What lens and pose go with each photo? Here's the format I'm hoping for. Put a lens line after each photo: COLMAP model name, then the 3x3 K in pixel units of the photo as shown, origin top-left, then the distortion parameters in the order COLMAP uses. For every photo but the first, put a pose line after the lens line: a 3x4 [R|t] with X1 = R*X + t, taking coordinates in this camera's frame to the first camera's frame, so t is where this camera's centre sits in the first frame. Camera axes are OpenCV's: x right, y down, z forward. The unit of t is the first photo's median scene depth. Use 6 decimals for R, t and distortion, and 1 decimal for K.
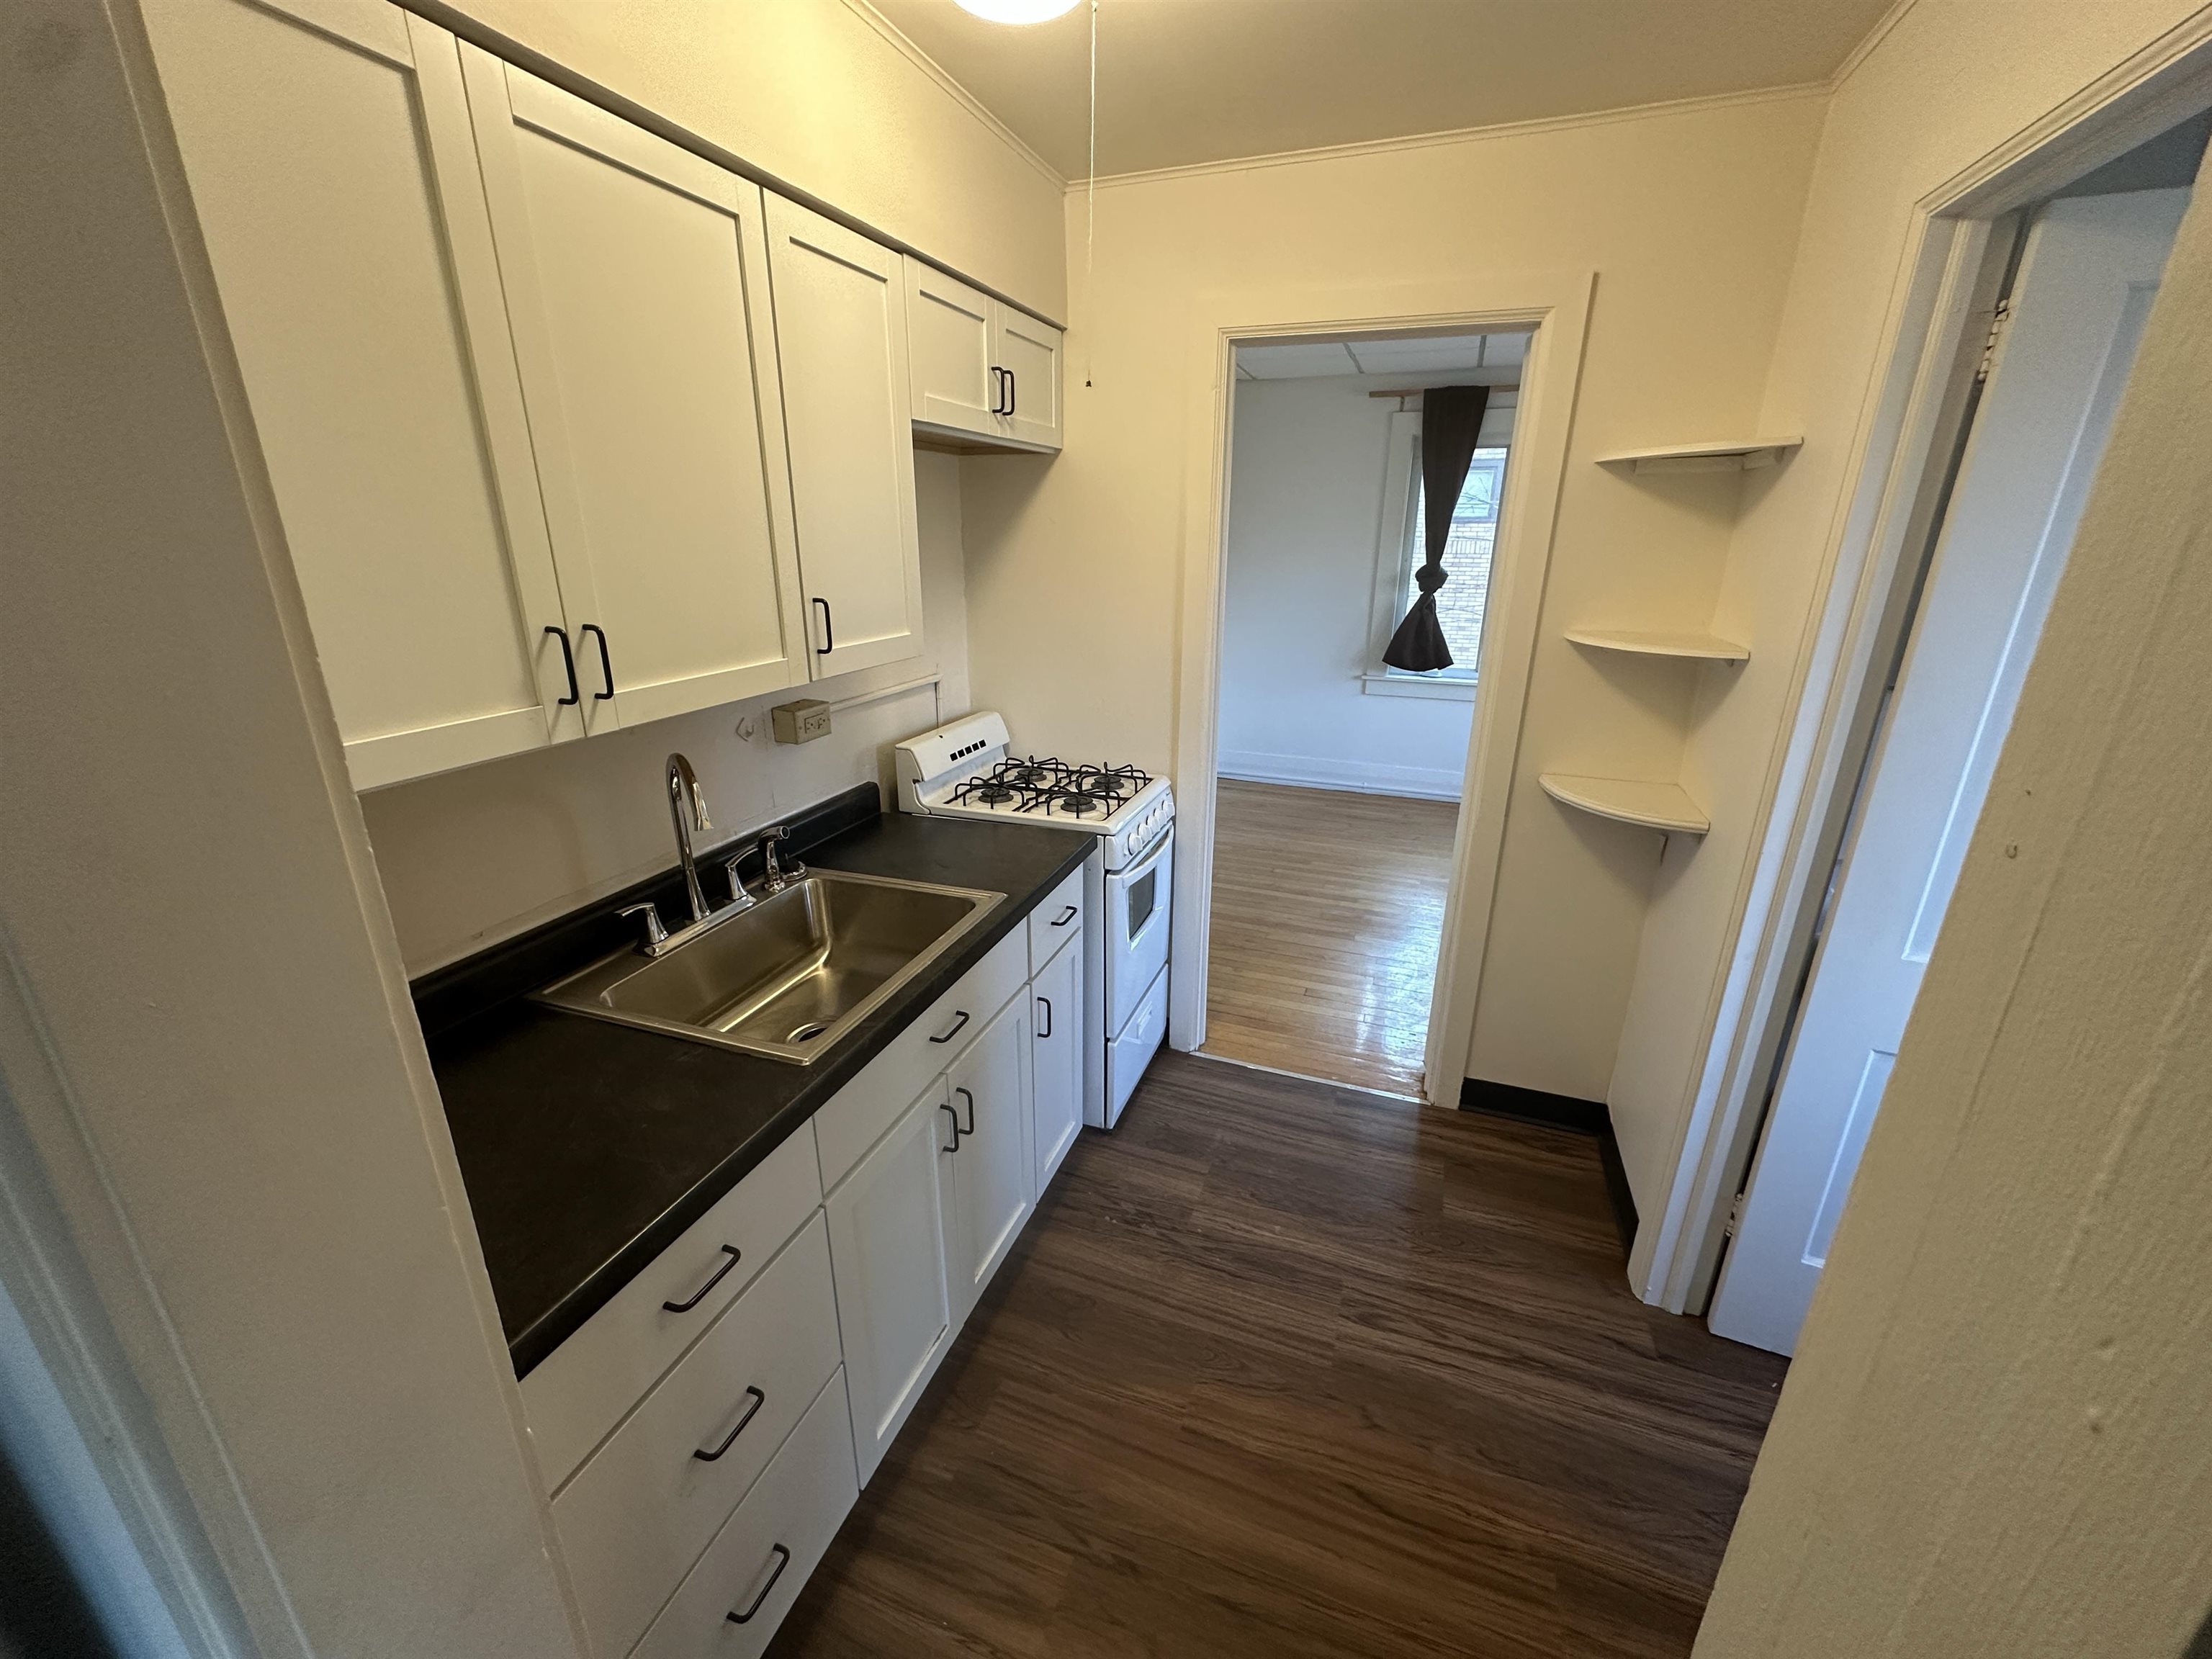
lens RADIAL K [[880.6, 0, 1107.6], [0, 880.6, 827.0], [0, 0, 1]] dist [0.000962, -0.000103]
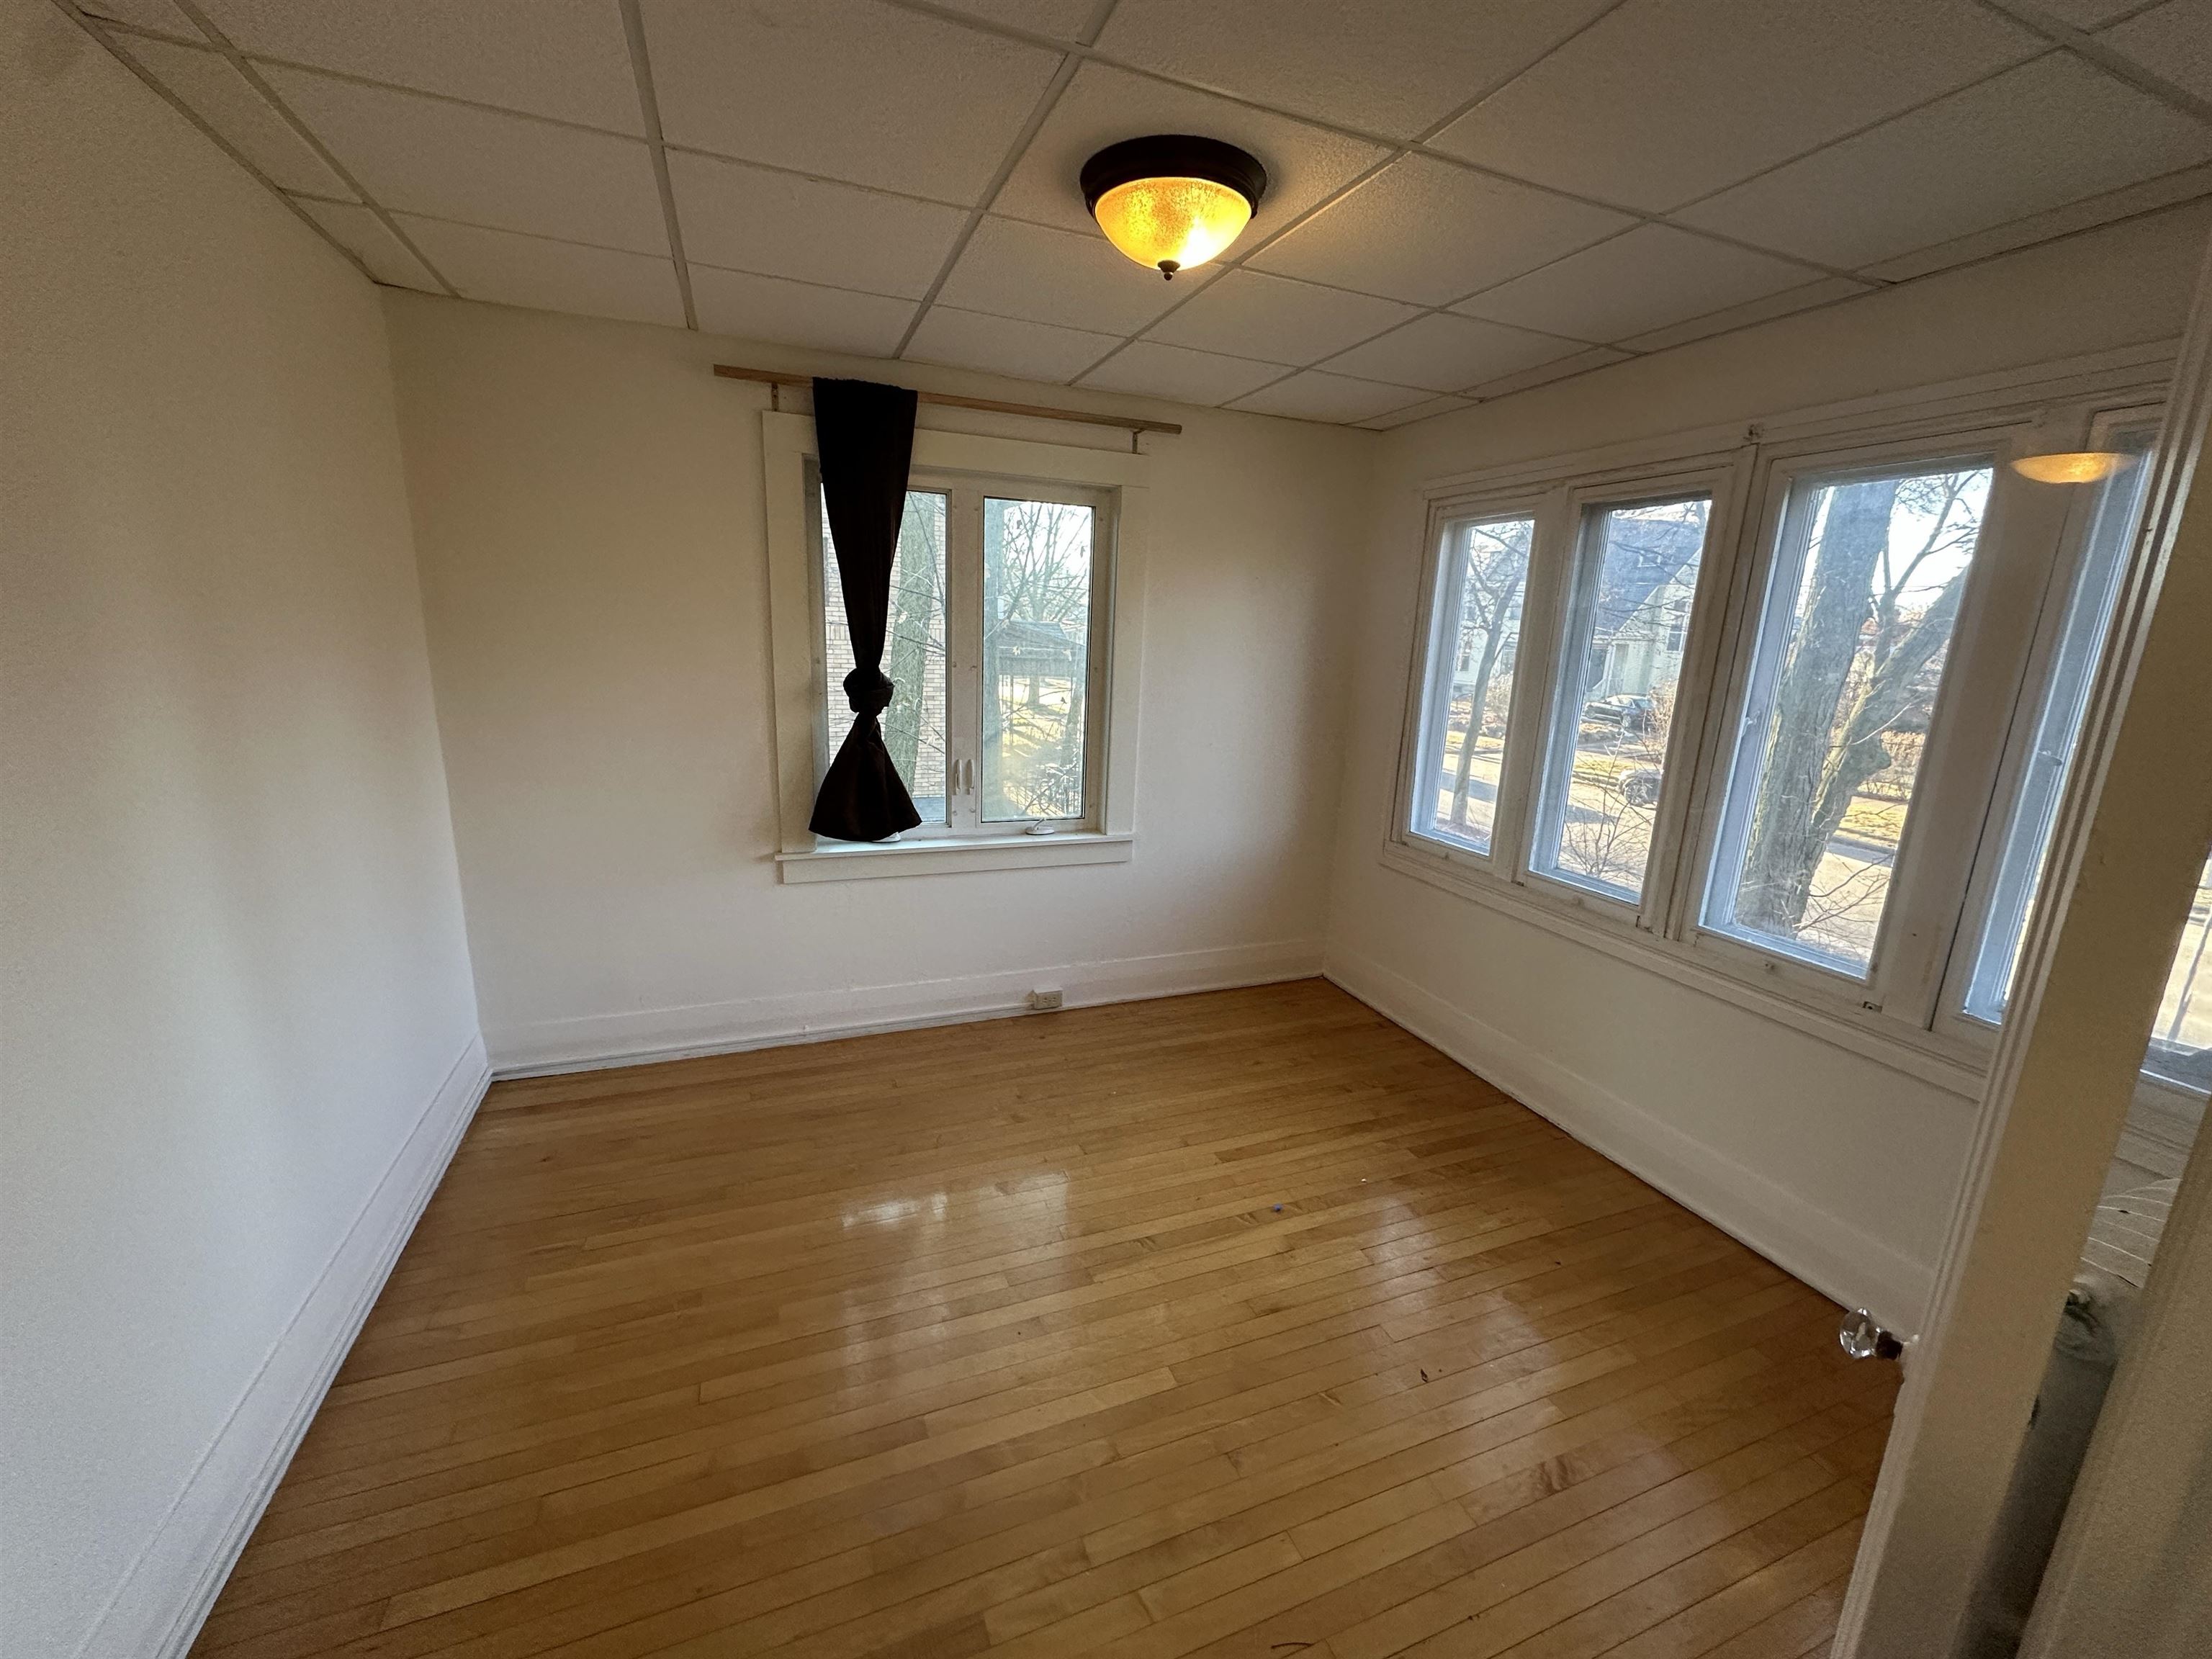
lens RADIAL K [[880.6, 0, 1107.6], [0, 880.6, 827.0], [0, 0, 1]] dist [0.000962, -0.000103]
pose [[0.745422, -0.125747, 0.654625, 0.078992], [0.181954, 0.983136, -0.018341, -0.147258], [-0.641279, 0.132783, 0.755732, 0.441961]]
